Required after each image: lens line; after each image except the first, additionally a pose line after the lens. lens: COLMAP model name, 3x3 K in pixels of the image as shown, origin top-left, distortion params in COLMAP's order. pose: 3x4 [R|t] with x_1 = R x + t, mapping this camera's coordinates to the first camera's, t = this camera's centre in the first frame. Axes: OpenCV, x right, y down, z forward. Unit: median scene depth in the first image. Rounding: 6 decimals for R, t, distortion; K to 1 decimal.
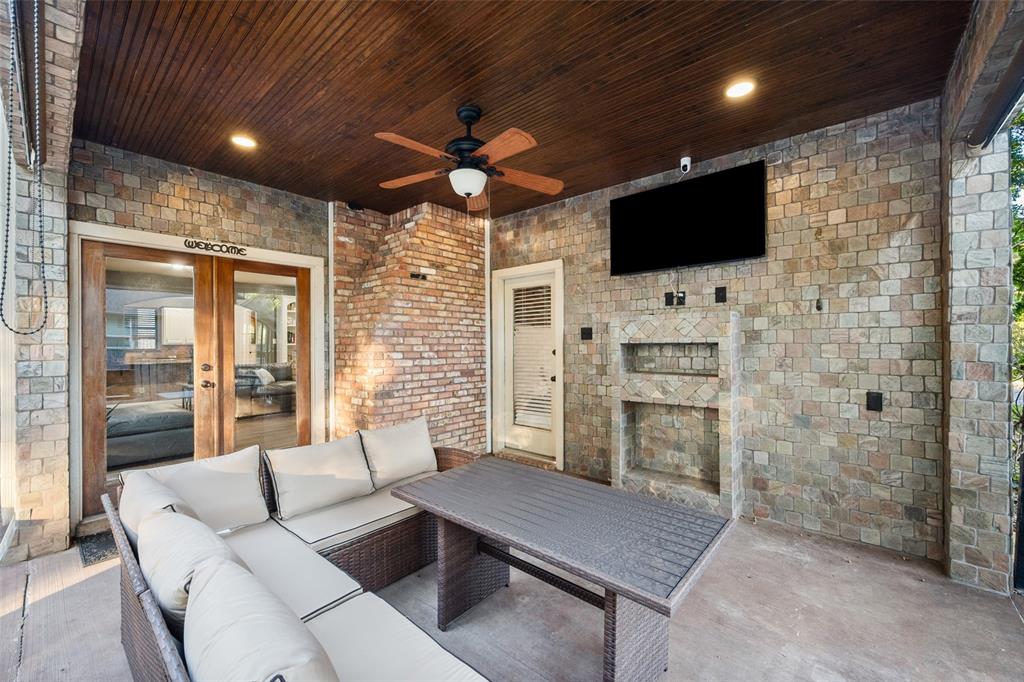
lens RADIAL K [[408.2, 0, 514.9], [0, 408.2, 340.6], [0, 0, 1]] dist [-0.002059, -0.000419]
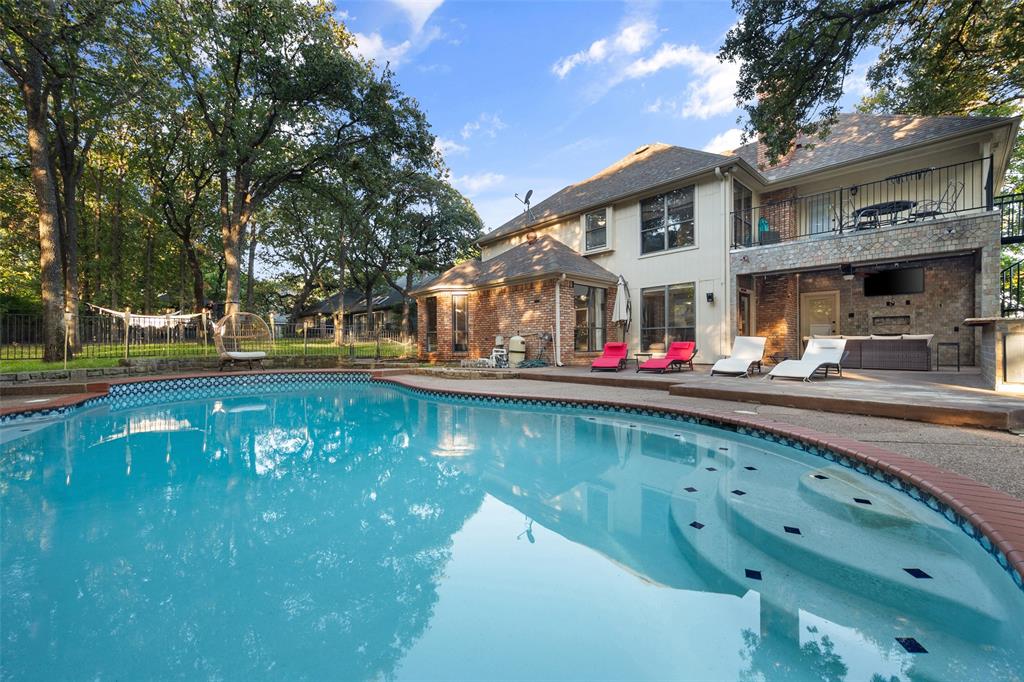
lens RADIAL K [[408.2, 0, 514.9], [0, 408.2, 340.6], [0, 0, 1]] dist [-0.002059, -0.000419]
pose [[0.994045, 0.005914, -0.108807, -2.368070], [-0.006302, 0.999975, -0.003221, 0.236783], [0.108785, 0.003887, 0.994058, -2.724755]]
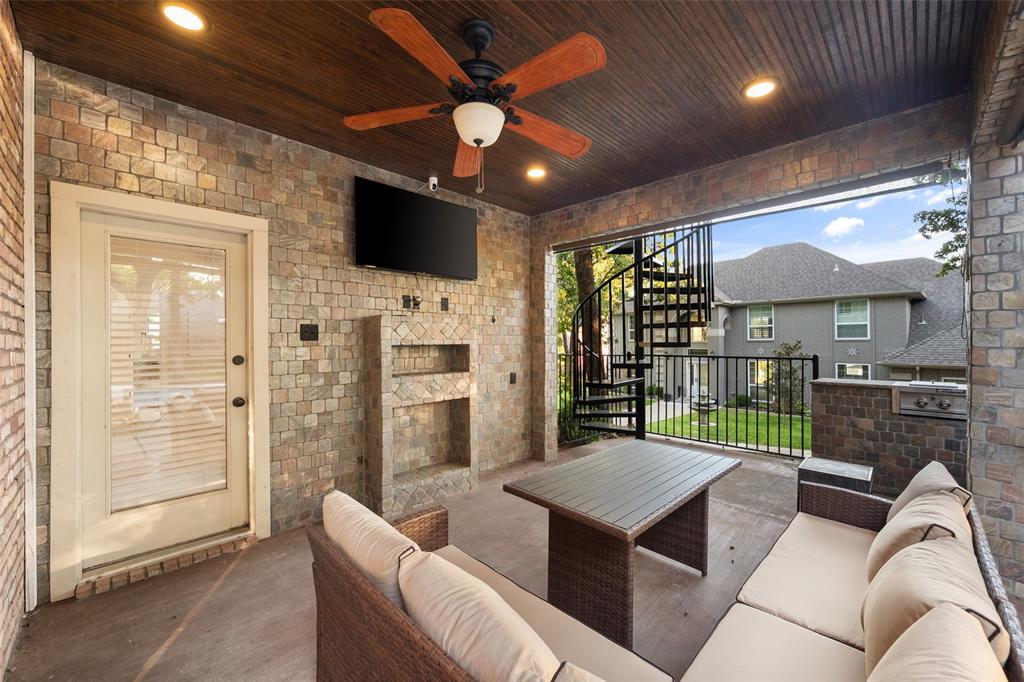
lens RADIAL K [[408.2, 0, 514.9], [0, 408.2, 340.6], [0, 0, 1]] dist [-0.002059, -0.000419]
pose [[0.062175, 0.009881, 0.998016, -0.656624], [0.000317, 0.999951, -0.009919, 0.006112], [-0.998065, 0.000933, 0.062169, 0.694625]]
